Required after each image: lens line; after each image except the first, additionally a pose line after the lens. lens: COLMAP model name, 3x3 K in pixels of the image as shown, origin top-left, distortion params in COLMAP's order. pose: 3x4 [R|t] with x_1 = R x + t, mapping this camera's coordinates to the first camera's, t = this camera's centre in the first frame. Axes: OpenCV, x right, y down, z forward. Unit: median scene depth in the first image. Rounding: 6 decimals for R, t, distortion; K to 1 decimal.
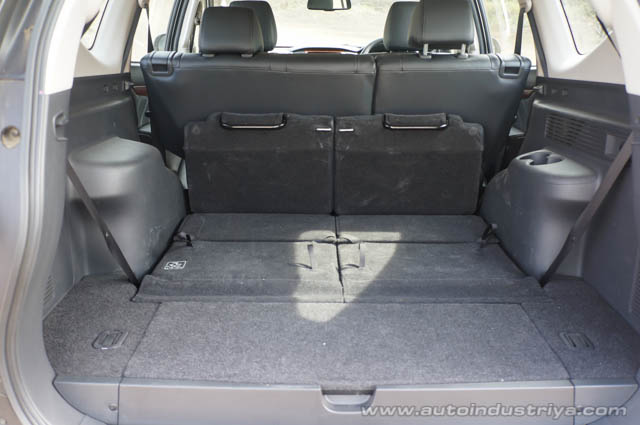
lens RADIAL K [[575.9, 0, 320.0], [0, 575.9, 212.5], [0, 0, 1]] dist [0.000331, 0.004889]
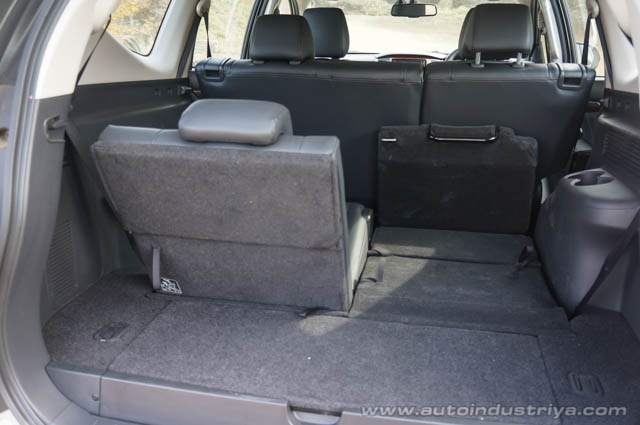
lens RADIAL K [[571.2, 0, 320.0], [0, 571.2, 212.5], [0, 0, 1]] dist [-0.005646, -0.003608]
pose [[0.980818, 0.057999, -0.186098, 0.147104], [-0.059288, 0.998240, -0.001365, -0.014453], [0.185691, 0.012372, 0.982530, 0.036215]]
